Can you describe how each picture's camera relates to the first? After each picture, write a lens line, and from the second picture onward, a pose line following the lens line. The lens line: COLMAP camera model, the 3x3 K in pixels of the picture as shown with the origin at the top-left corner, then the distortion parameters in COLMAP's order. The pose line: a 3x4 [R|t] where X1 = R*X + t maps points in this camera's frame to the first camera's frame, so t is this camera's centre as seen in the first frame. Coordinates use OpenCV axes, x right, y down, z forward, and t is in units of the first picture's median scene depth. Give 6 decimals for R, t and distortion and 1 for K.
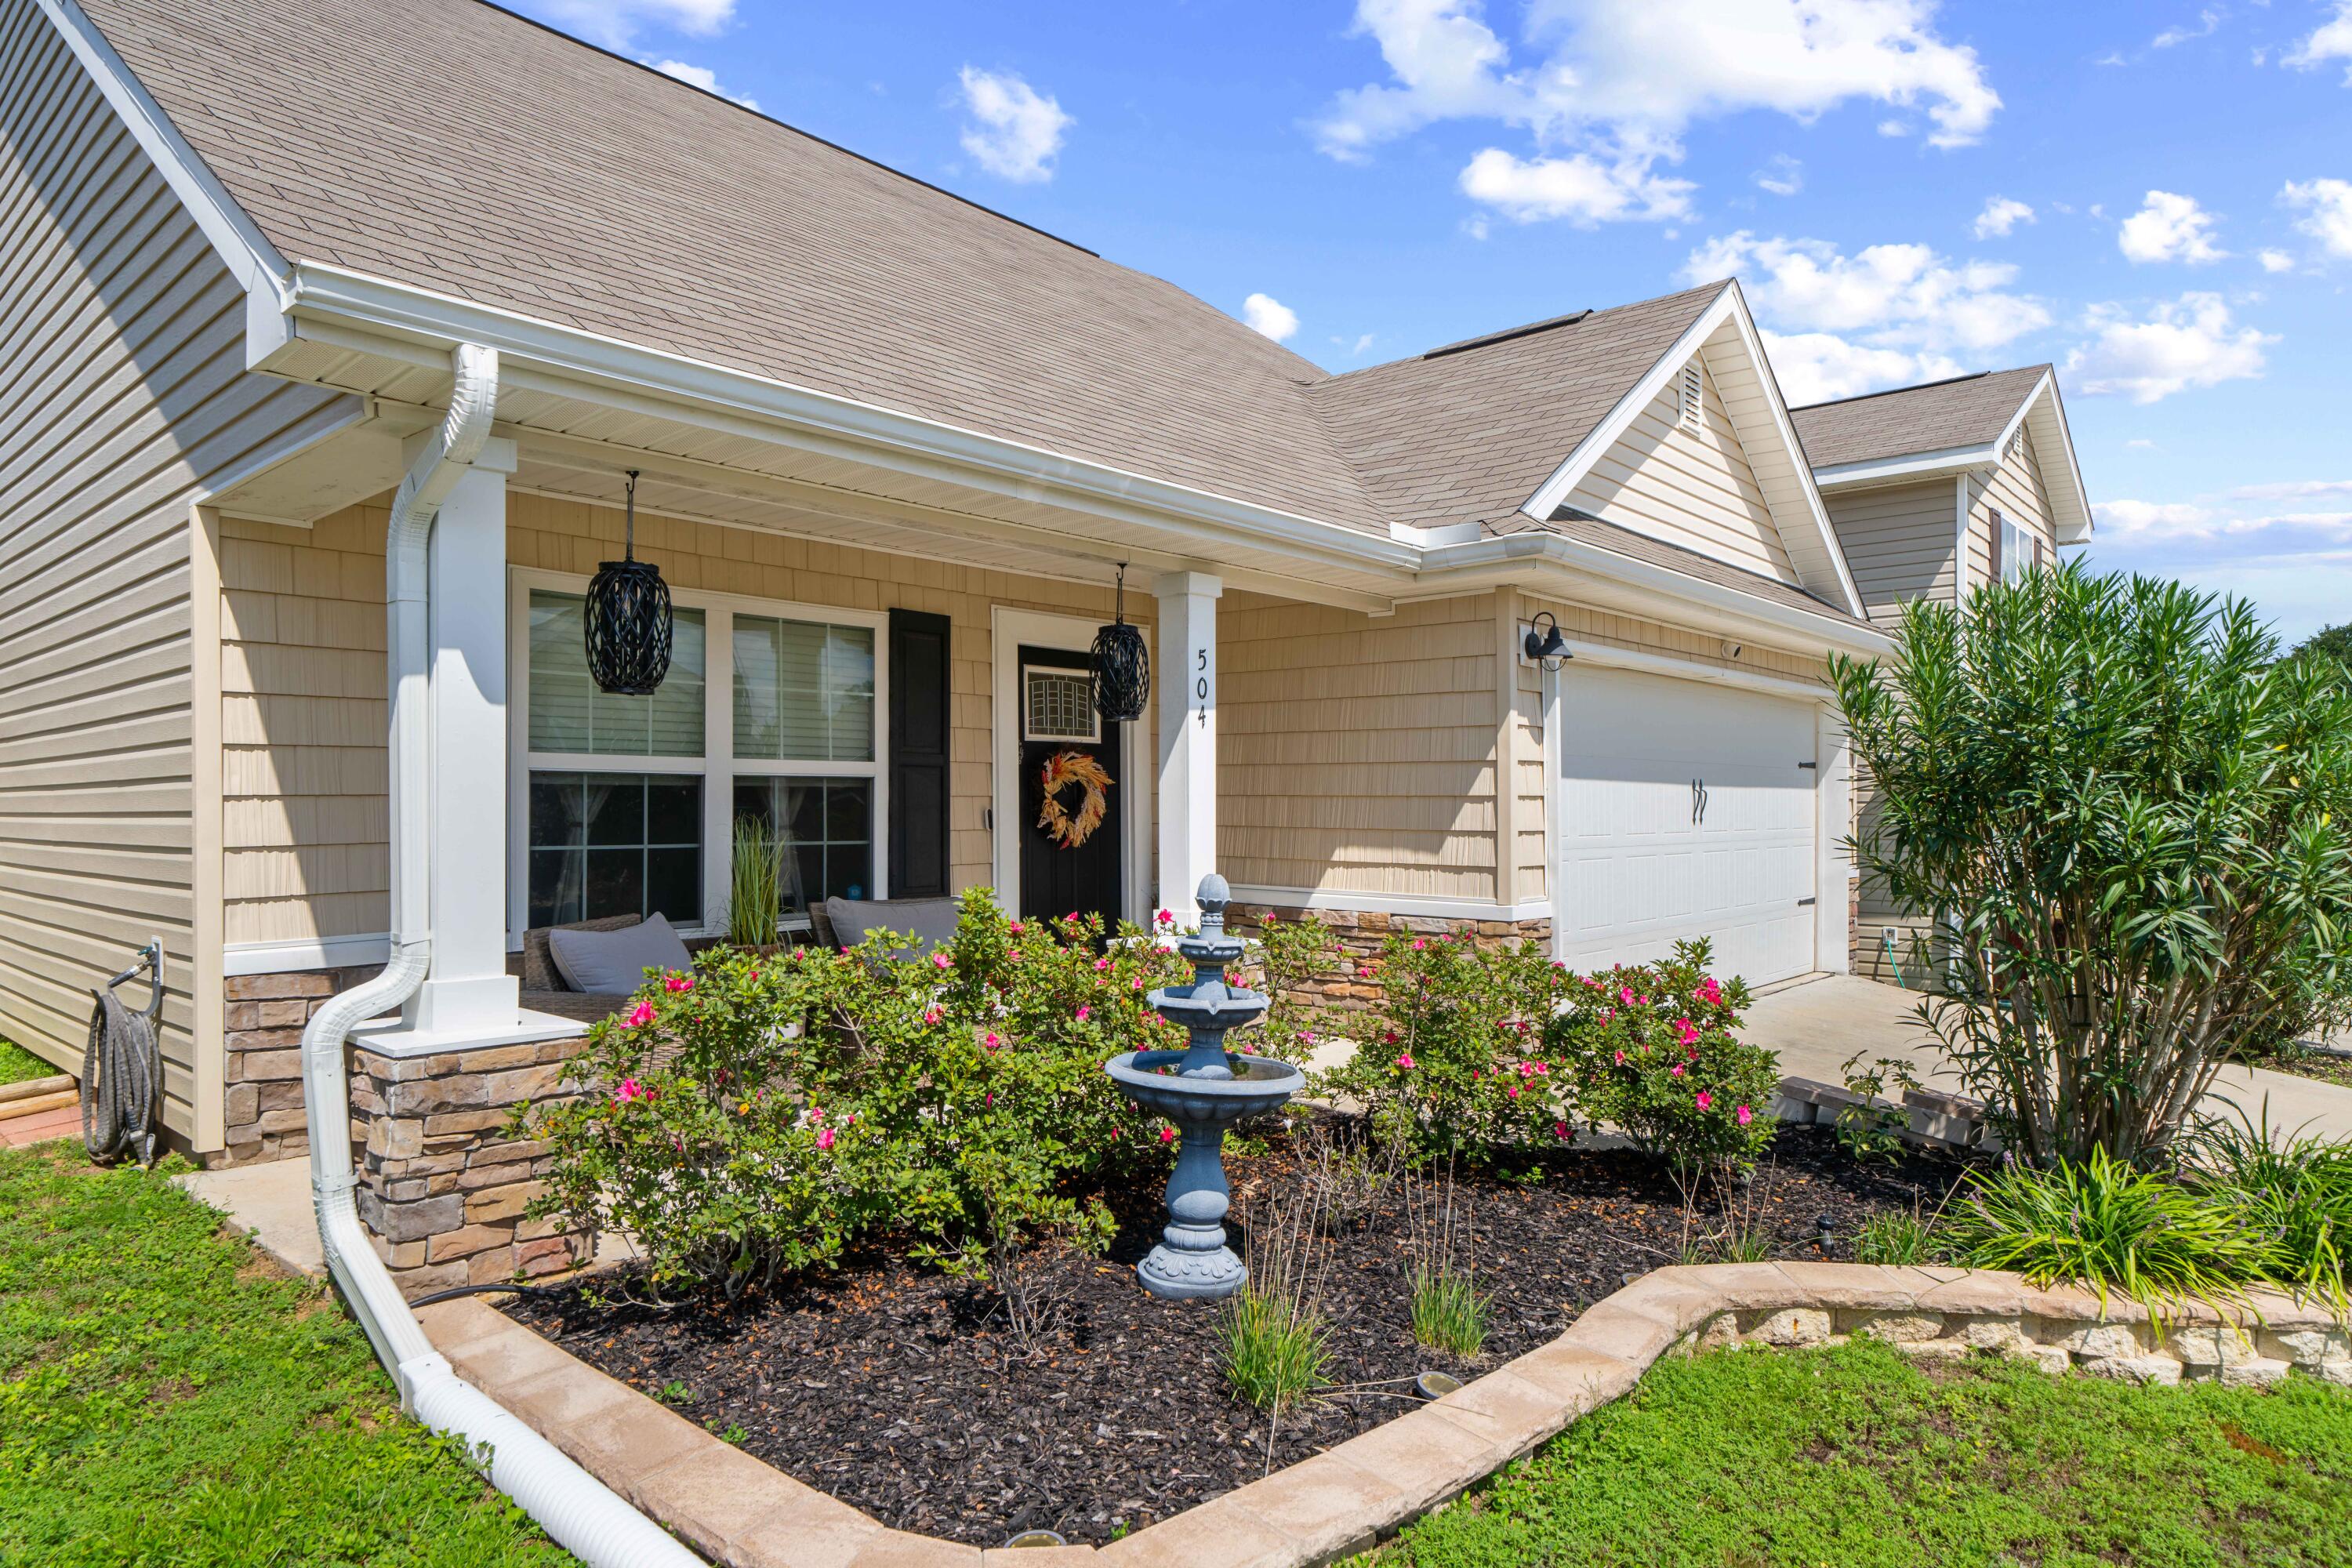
lens RADIAL K [[1386.7, 0, 1172.2], [0, 1386.7, 808.3], [0, 0, 1]] dist [0.004960, 0.002111]
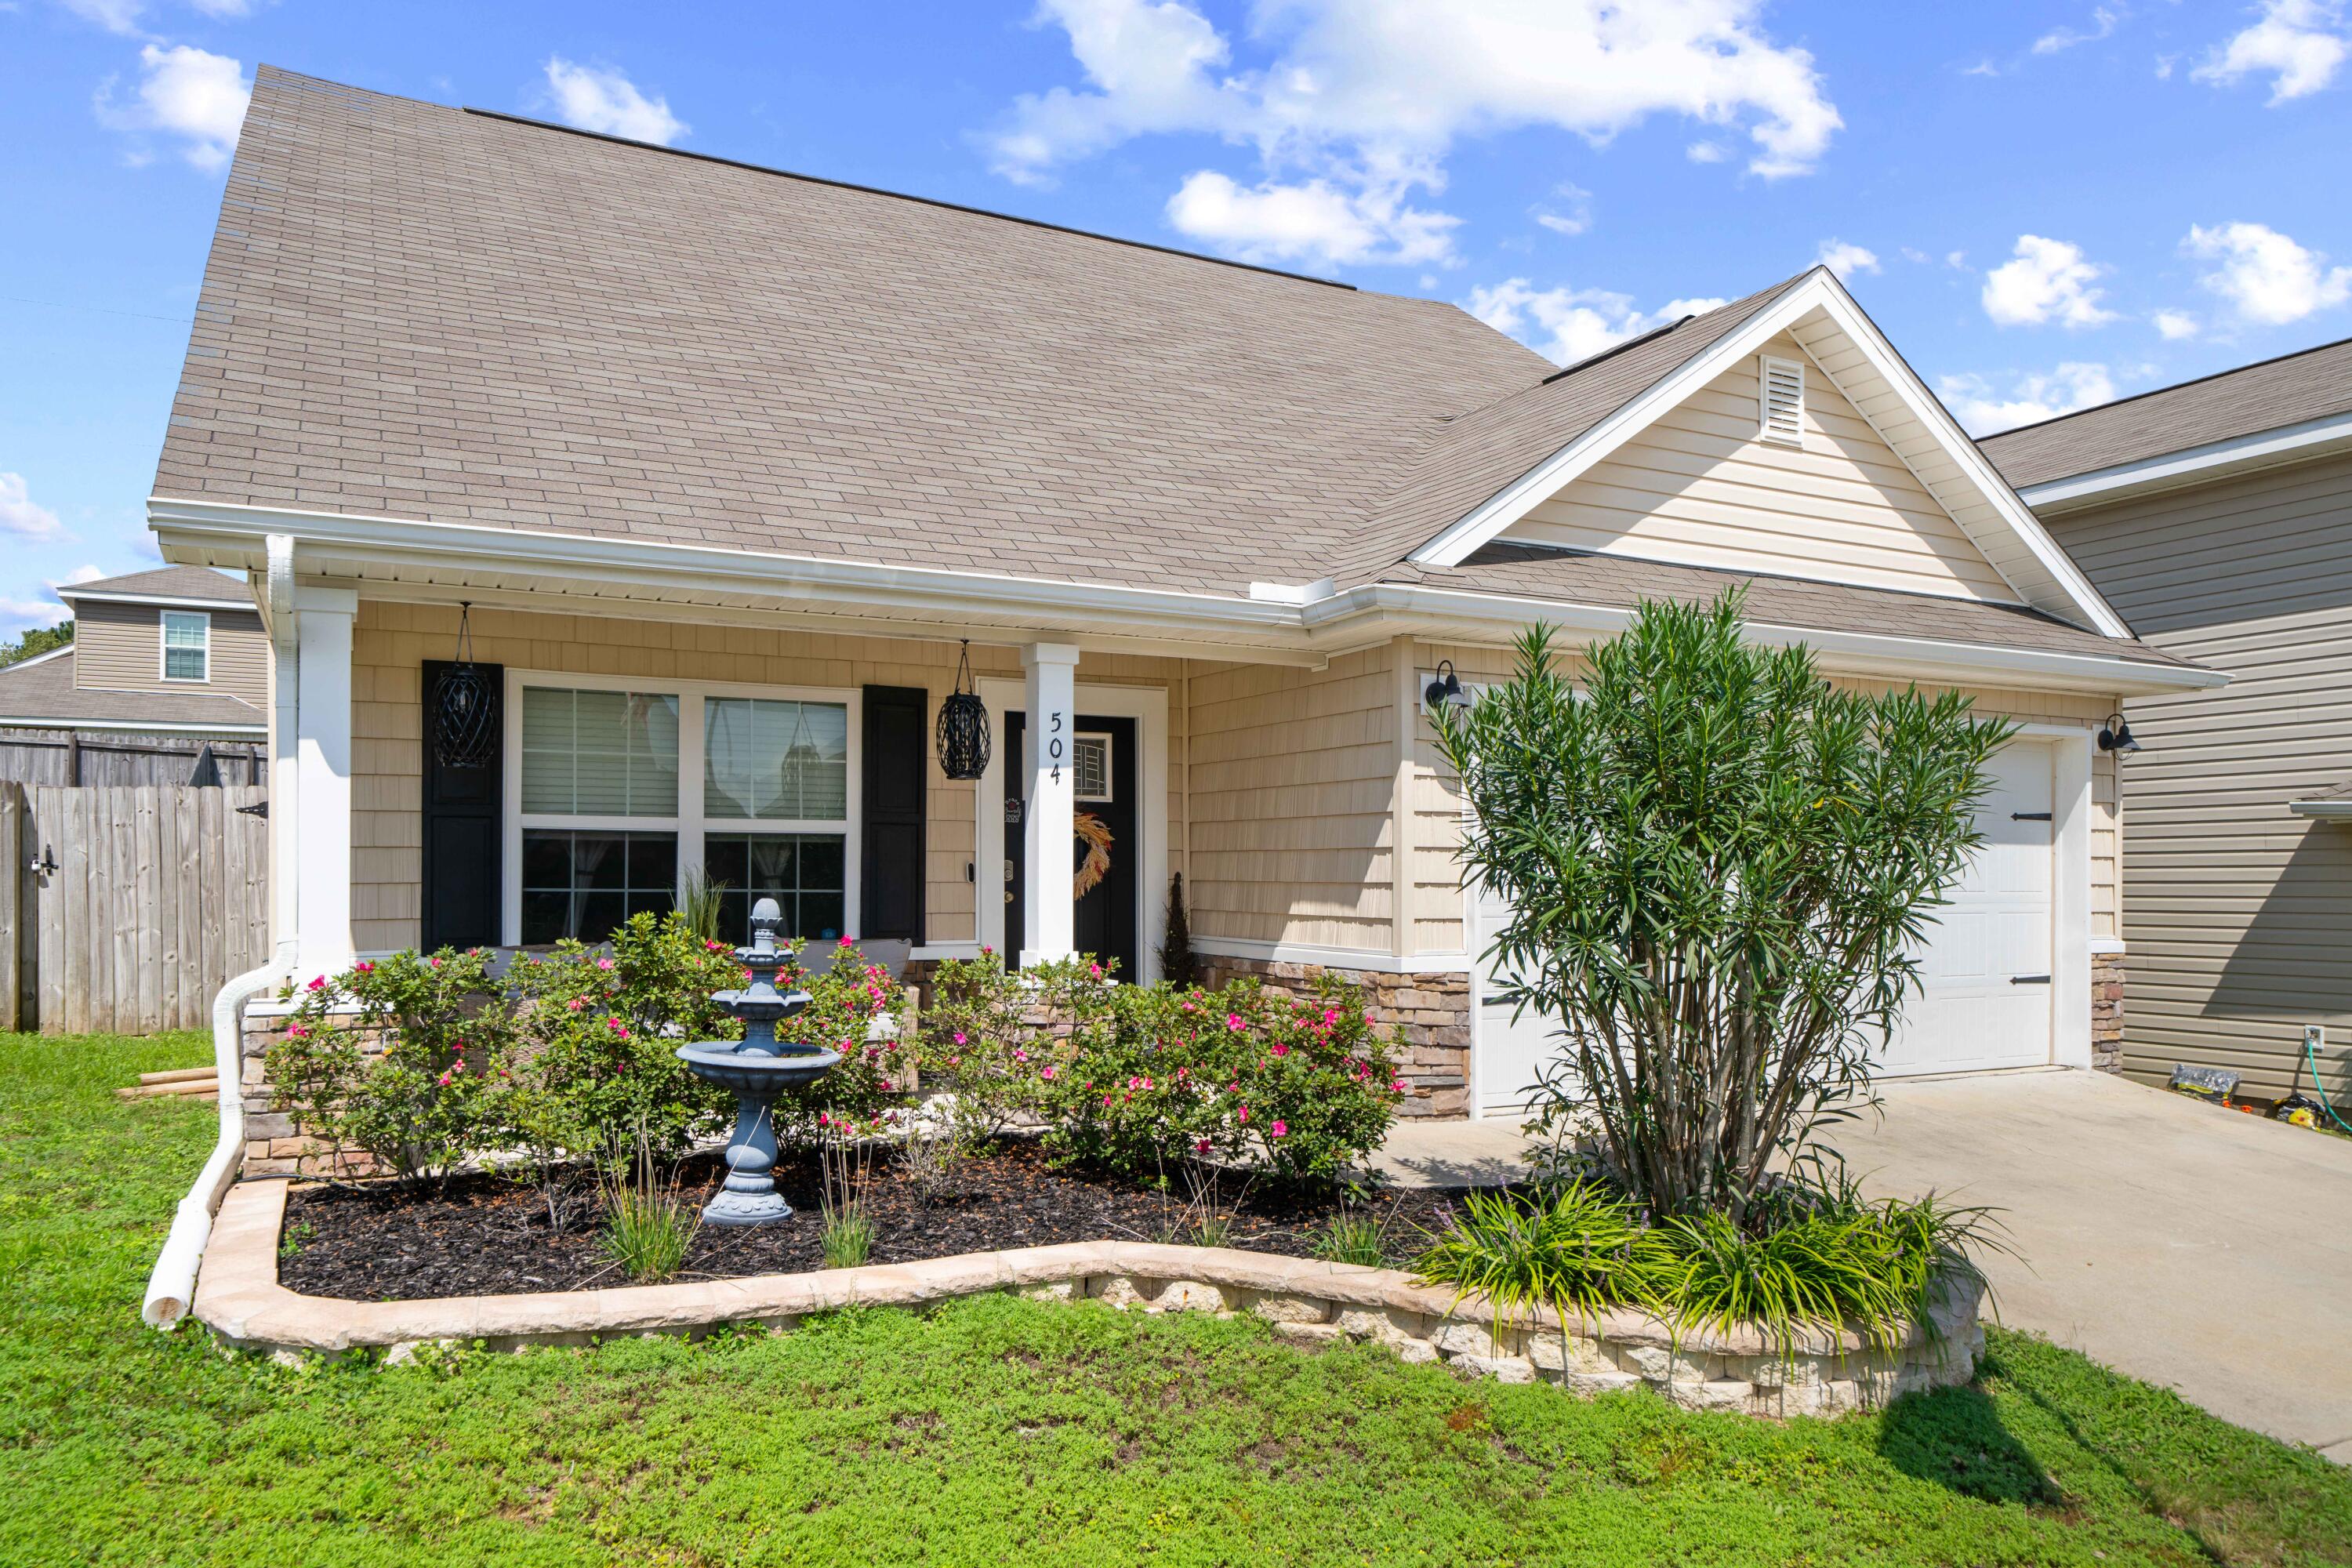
lens RADIAL K [[1594.6, 0, 1181.6], [0, 1594.6, 880.8], [0, 0, 1]] dist [0.005669, 0.007775]
pose [[0.934841, 0.001316, -0.355063, 0.580829], [-0.002870, 0.999988, -0.003849, 0.023200], [0.355054, 0.004617, 0.934834, -0.145257]]
